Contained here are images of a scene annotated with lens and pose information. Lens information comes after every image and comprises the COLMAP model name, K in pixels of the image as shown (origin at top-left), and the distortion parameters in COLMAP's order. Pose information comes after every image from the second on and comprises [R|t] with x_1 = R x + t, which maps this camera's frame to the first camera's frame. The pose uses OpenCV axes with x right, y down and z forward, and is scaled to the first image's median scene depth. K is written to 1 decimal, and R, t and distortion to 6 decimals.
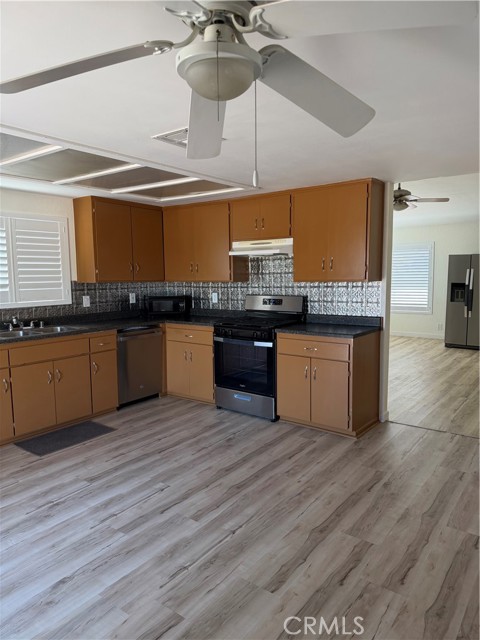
lens RADIAL K [[455.0, 0, 241.5], [0, 455.0, 323.8], [0, 0, 1]] dist [0.026275, -0.026219]
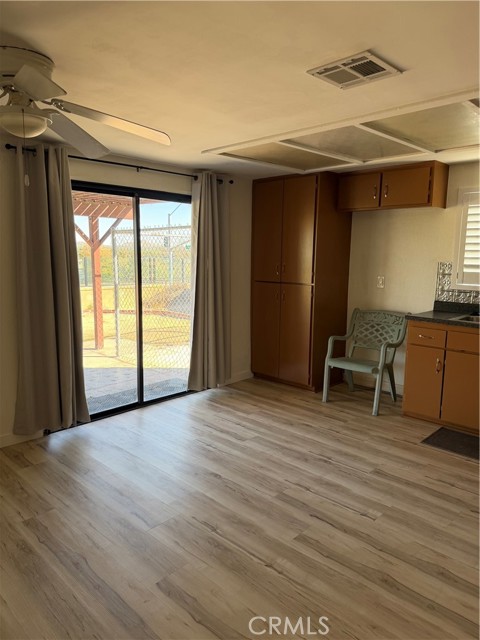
lens RADIAL K [[455.0, 0, 241.8], [0, 455.0, 323.1], [0, 0, 1]] dist [0.026275, -0.026219]
pose [[-0.143021, 0.157053, -0.977179, 0.473956], [-0.122017, 0.977000, 0.174882, -0.073664], [0.982169, 0.144244, -0.120568, 0.640331]]
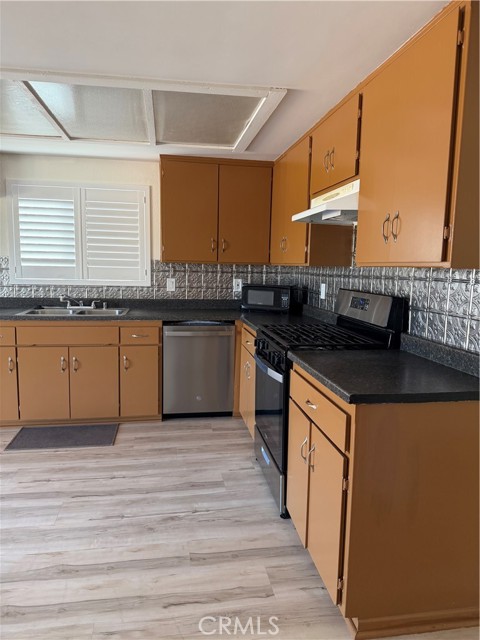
lens RADIAL K [[455.0, 0, 235.9], [0, 455.0, 320.3], [0, 0, 1]] dist [0.026275, -0.026219]
pose [[0.704680, 0.111108, -0.700771, 0.430798], [-0.104081, 0.993166, 0.052805, -0.050477], [0.701849, 0.035727, 0.711429, 0.609030]]
